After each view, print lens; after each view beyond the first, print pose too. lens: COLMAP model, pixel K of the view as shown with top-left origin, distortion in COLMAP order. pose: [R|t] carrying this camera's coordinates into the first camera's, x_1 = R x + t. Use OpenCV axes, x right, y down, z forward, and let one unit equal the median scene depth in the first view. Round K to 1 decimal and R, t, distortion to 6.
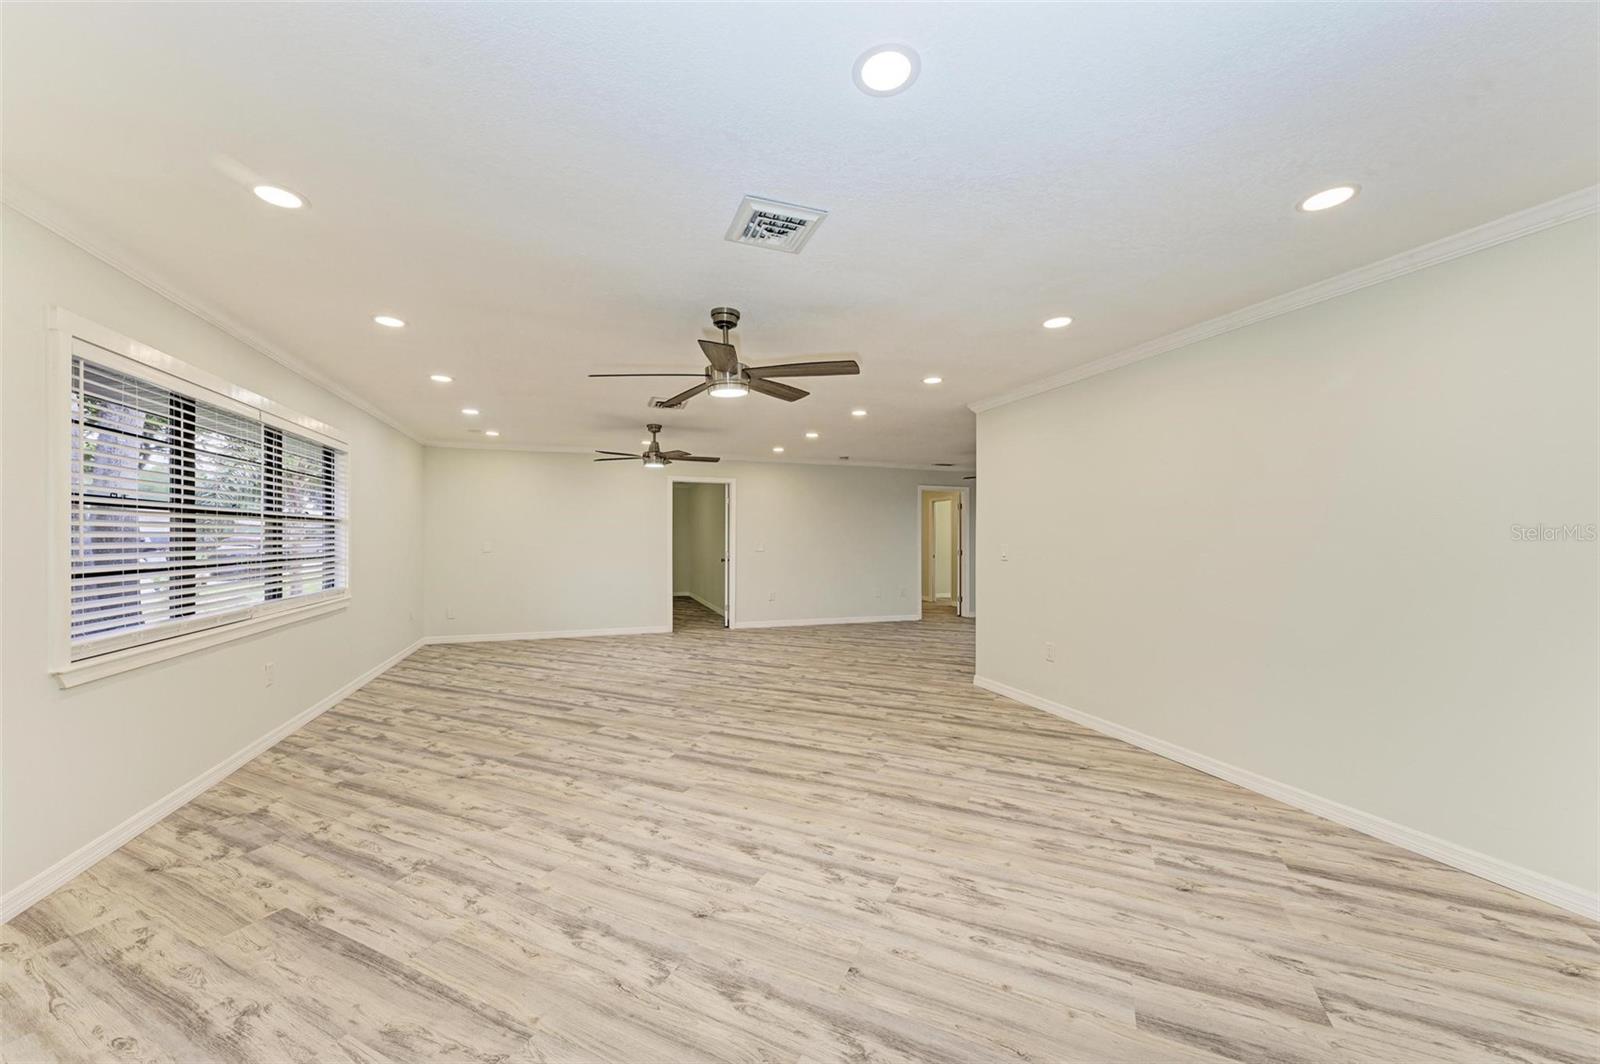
lens RADIAL K [[602.4, 0, 800.1], [0, 602.4, 537.6], [0, 0, 1]] dist [0.022225, -0.007177]
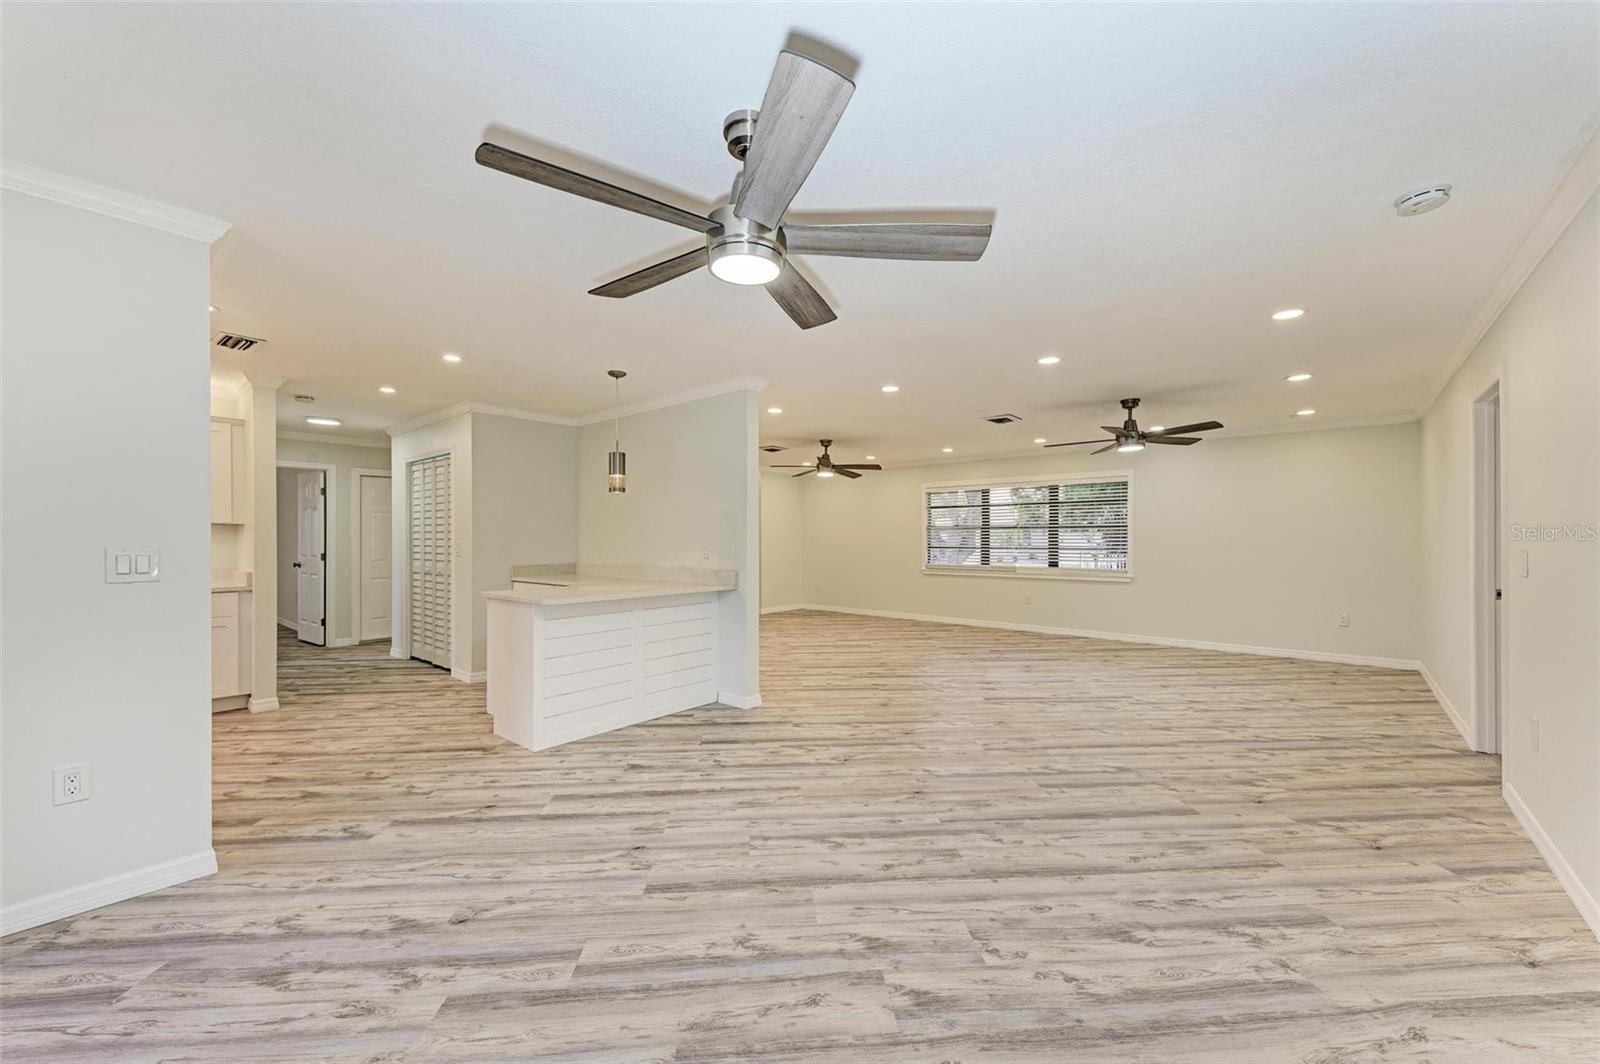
lens RADIAL K [[607.7, 0, 800.6], [0, 607.7, 536.3], [0, 0, 1]] dist [0.022291, -0.007612]
pose [[-0.866025, -0.003574, -0.499988, 0.974314], [-0.001445, 0.999988, -0.004646, 0.008049], [0.499999, -0.003302, -0.866020, 2.563877]]
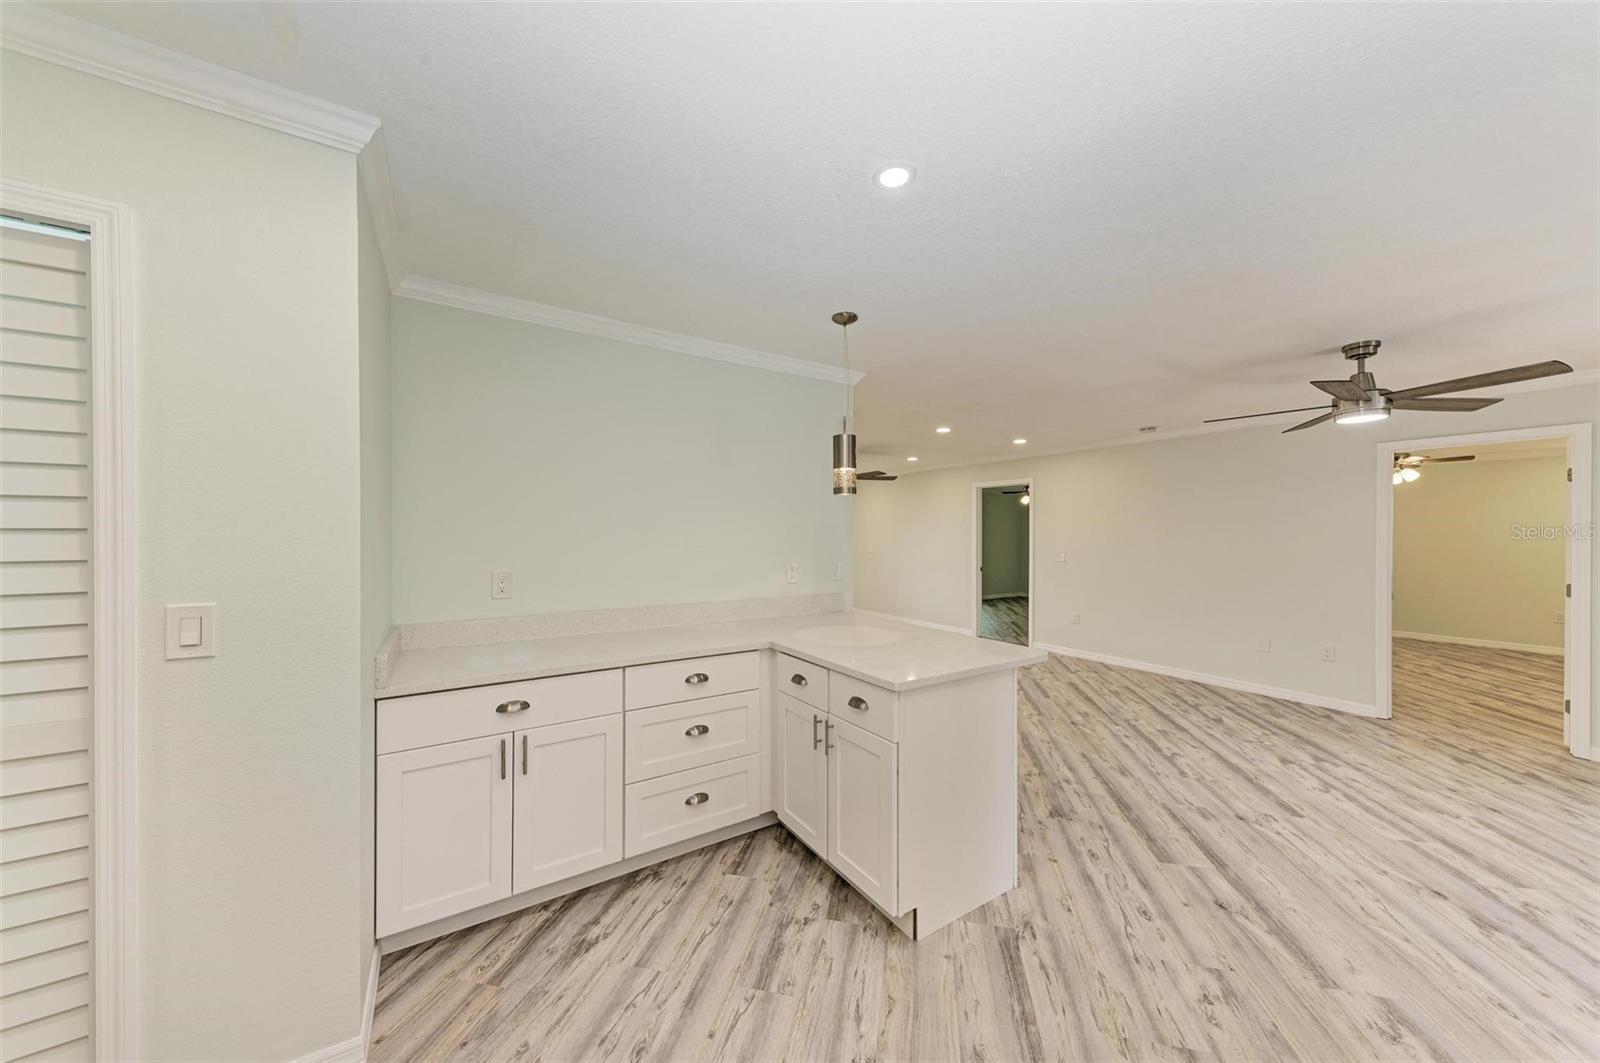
lens RADIAL K [[551.7, 0, 800.0], [0, 551.7, 535.0], [0, 0, 1]] dist [0.017715, -0.003641]
pose [[0.235390, -0.000977, -0.971901, 1.384152], [-0.002684, 0.999995, -0.001656, -0.028142], [0.971897, 0.002998, 0.235386, 1.125228]]
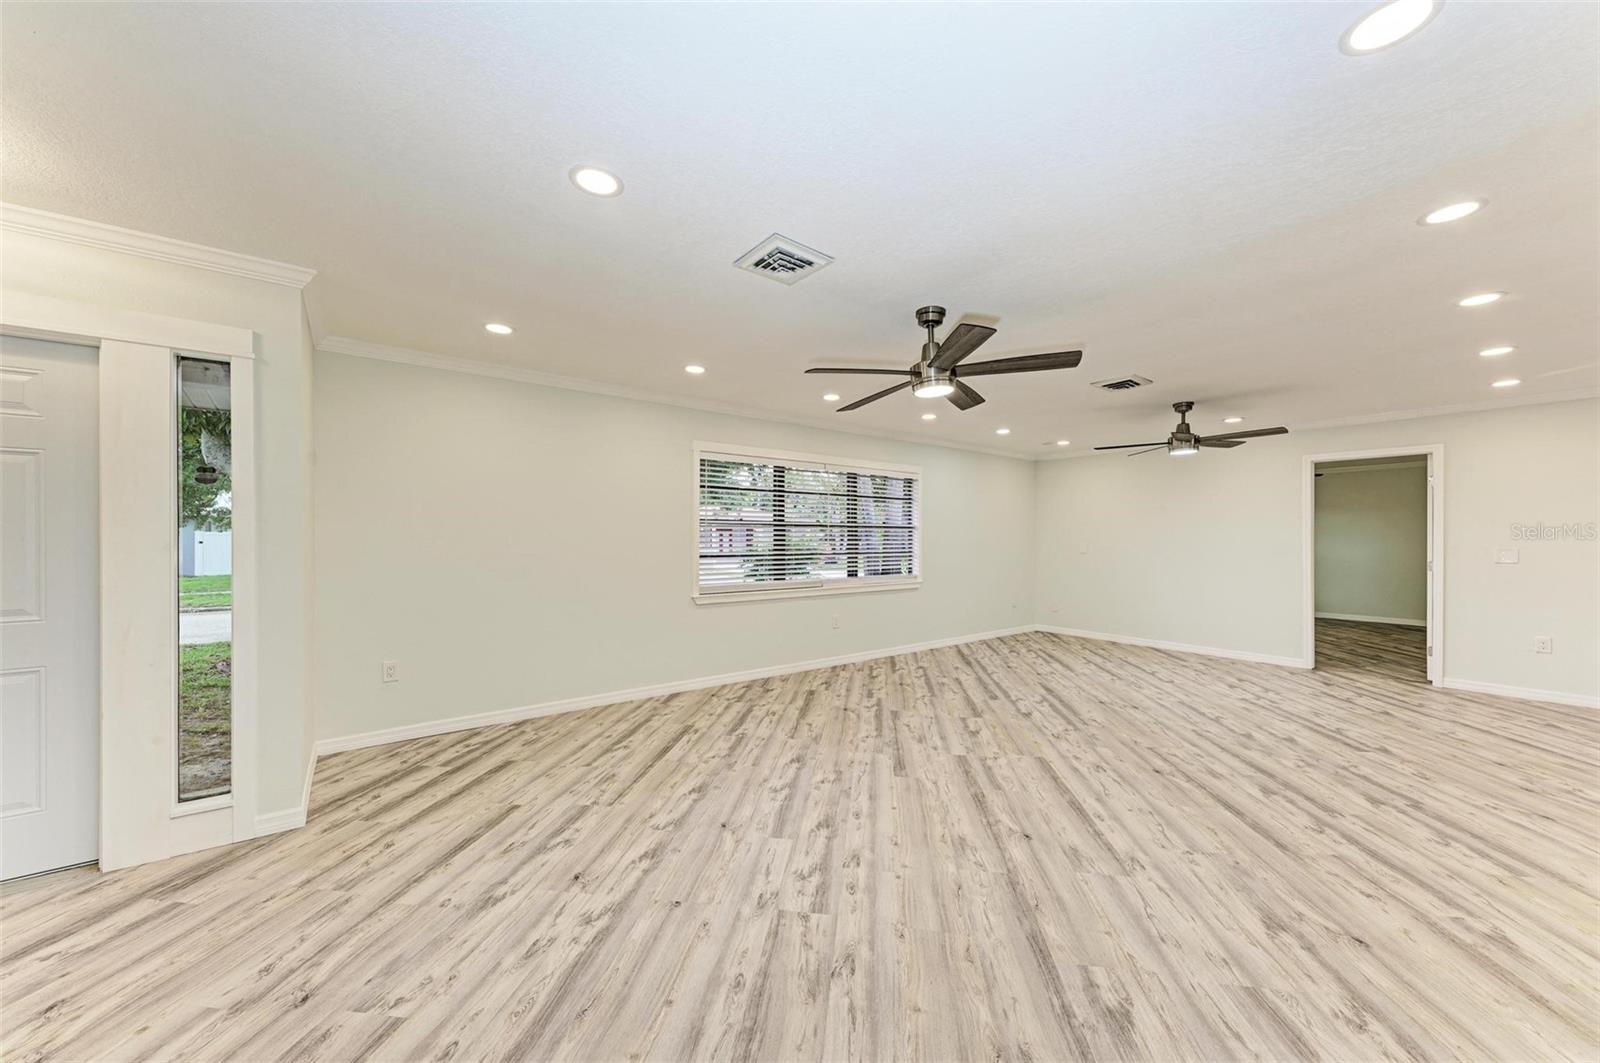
lens RADIAL K [[575.0, 0, 793.8], [0, 575.0, 545.1], [0, 0, 1]] dist [0.012927, -0.005553]
pose [[0.295176, 0.009702, -0.955394, 0.607182], [-0.000359, 0.999949, 0.010043, -0.000267], [0.955443, -0.002621, 0.295165, 0.438935]]
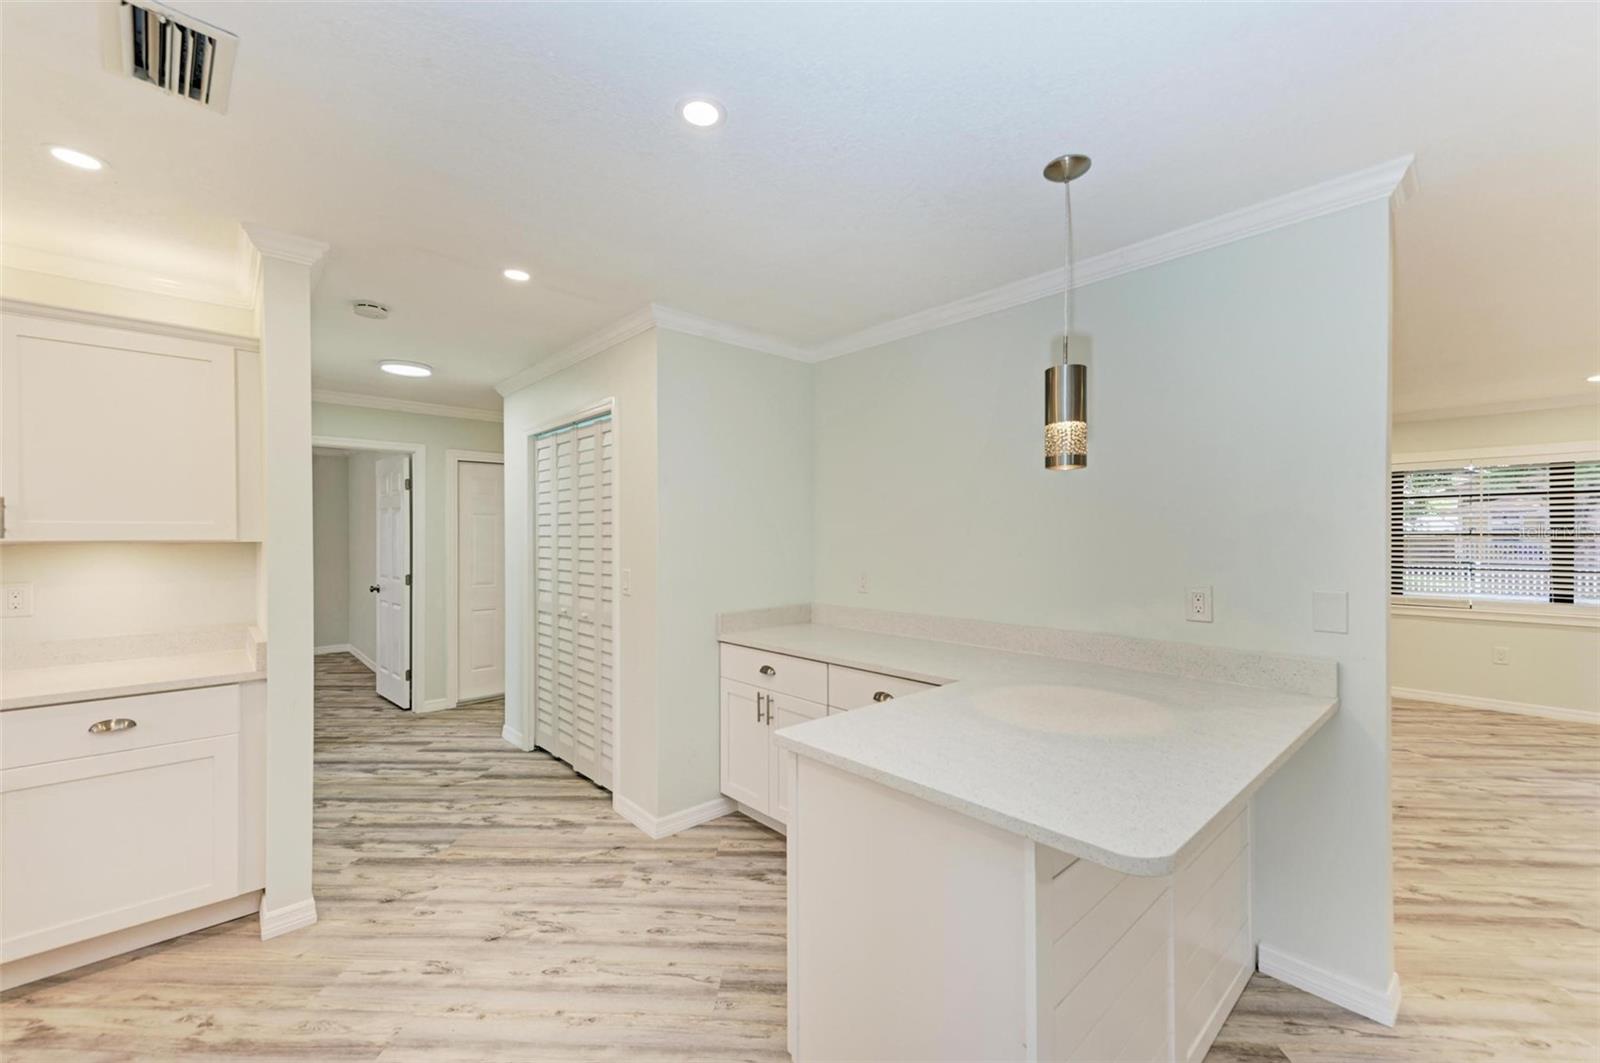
lens RADIAL K [[642.2, 0, 805.0], [0, 642.2, 536.4], [0, 0, 1]] dist [0.011469, -0.000641]
pose [[-0.918626, -0.002146, -0.395122, 1.074945], [-0.001937, 0.999998, -0.000928, -0.028875], [0.395123, -0.000087, -0.918628, 1.733649]]
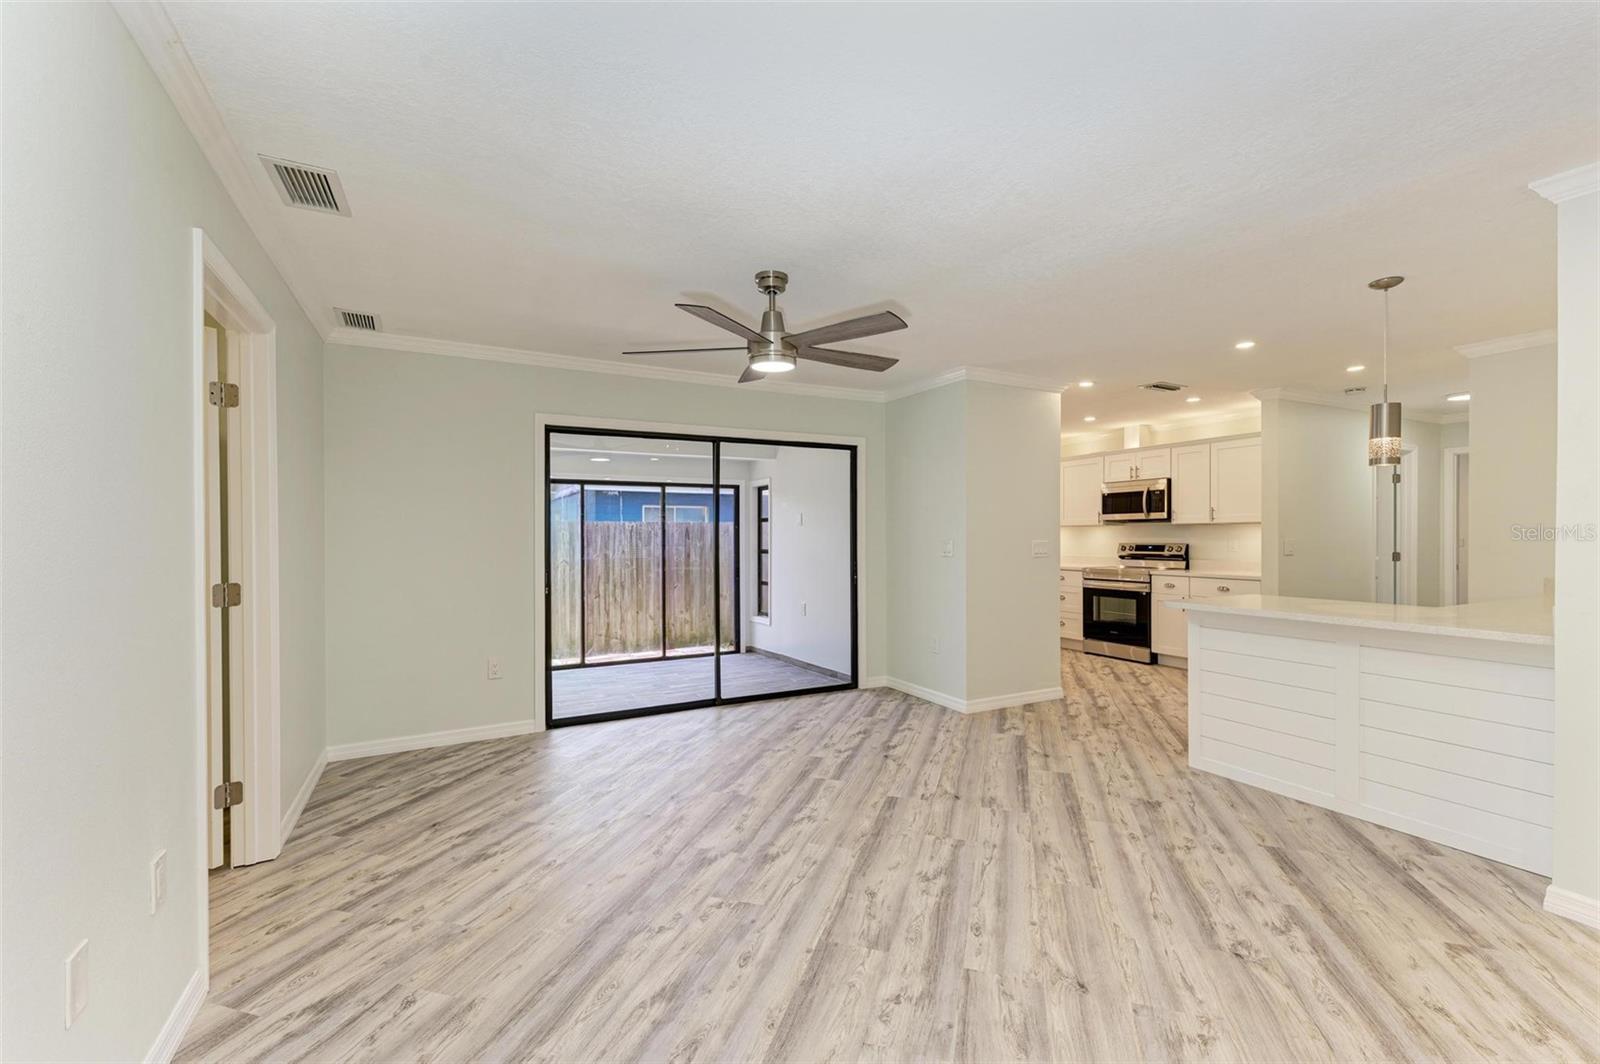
lens RADIAL K [[670.8, 0, 802.8], [0, 670.8, 535.7], [0, 0, 1]] dist [0.018038, -0.000098]
pose [[-0.150492, -0.003042, 0.988607, -0.055590], [0.000900, 0.999994, 0.003214, 0.004219], [-0.988611, 0.001373, -0.150489, 2.216739]]
